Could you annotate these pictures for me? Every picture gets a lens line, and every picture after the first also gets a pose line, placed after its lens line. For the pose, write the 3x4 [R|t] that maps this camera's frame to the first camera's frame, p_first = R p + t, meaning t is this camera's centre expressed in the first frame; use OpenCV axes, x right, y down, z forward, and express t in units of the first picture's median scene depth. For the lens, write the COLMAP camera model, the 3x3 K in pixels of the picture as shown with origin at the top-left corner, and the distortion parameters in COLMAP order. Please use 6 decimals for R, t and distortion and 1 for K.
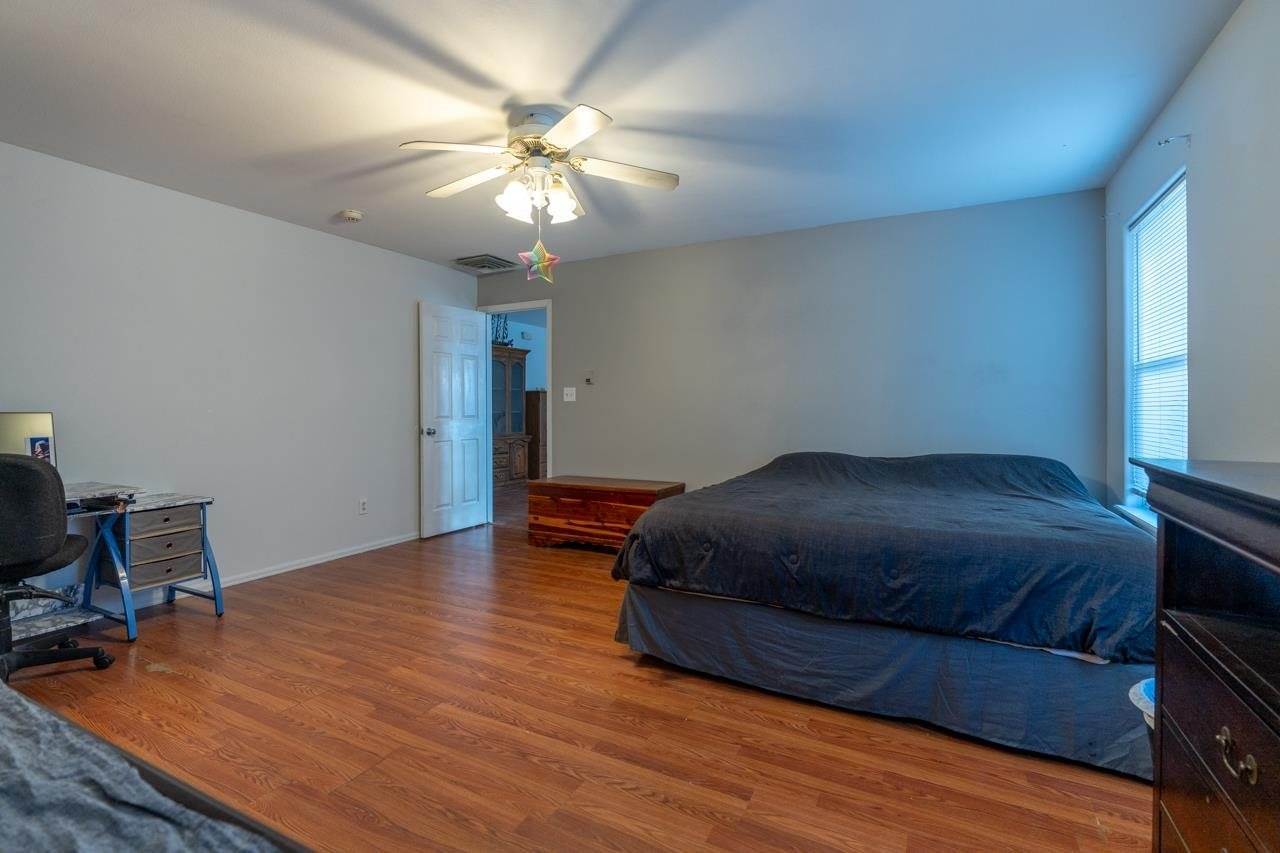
lens RADIAL K [[585.0, 0, 640.9], [0, 585.0, 401.1], [0, 0, 1]] dist [-0.001705, -0.000033]
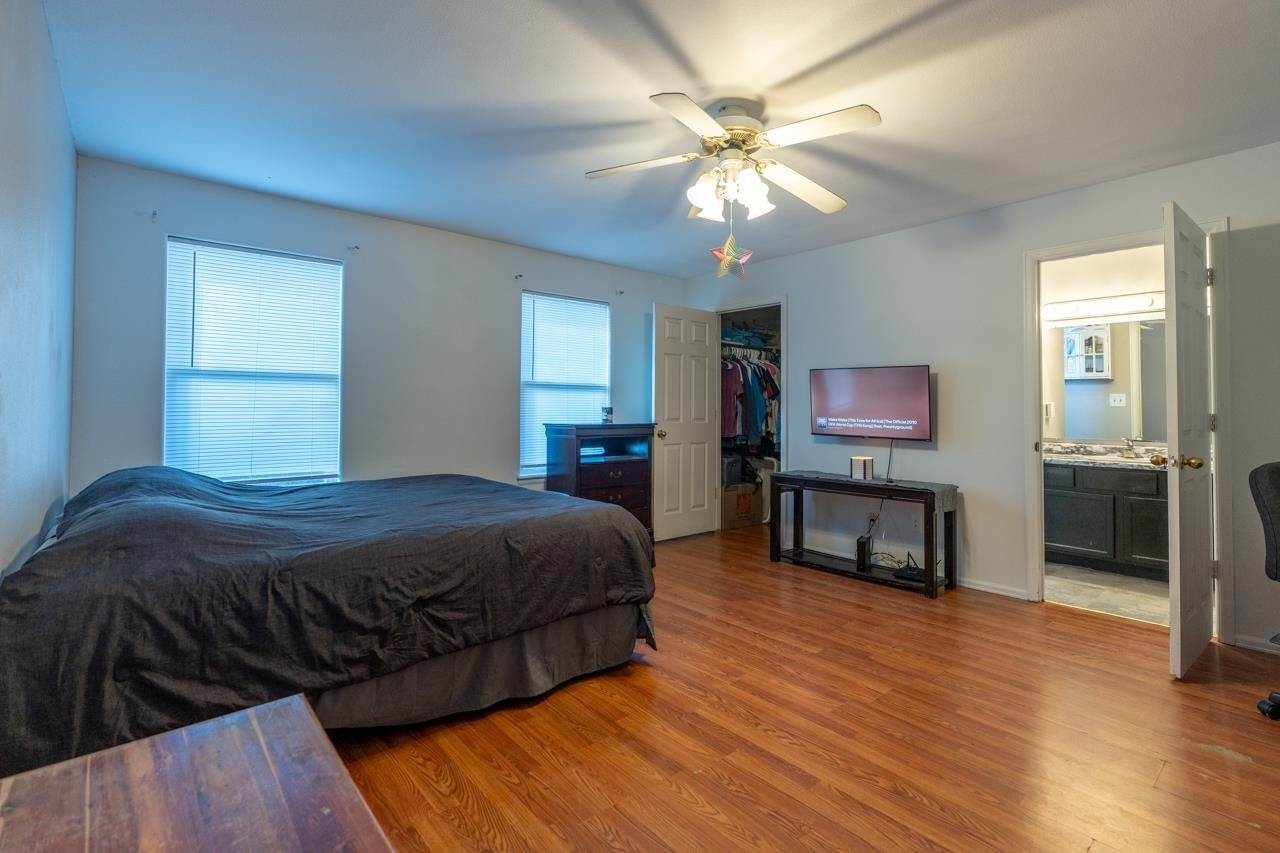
lens RADIAL K [[585.0, 0, 640.9], [0, 585.0, 401.1], [0, 0, 1]] dist [-0.001705, -0.000033]
pose [[-0.930946, 0.007737, 0.365074, -0.394572], [-0.003476, 0.999542, -0.030048, 0.022629], [-0.365139, -0.029242, -0.930494, 2.003493]]
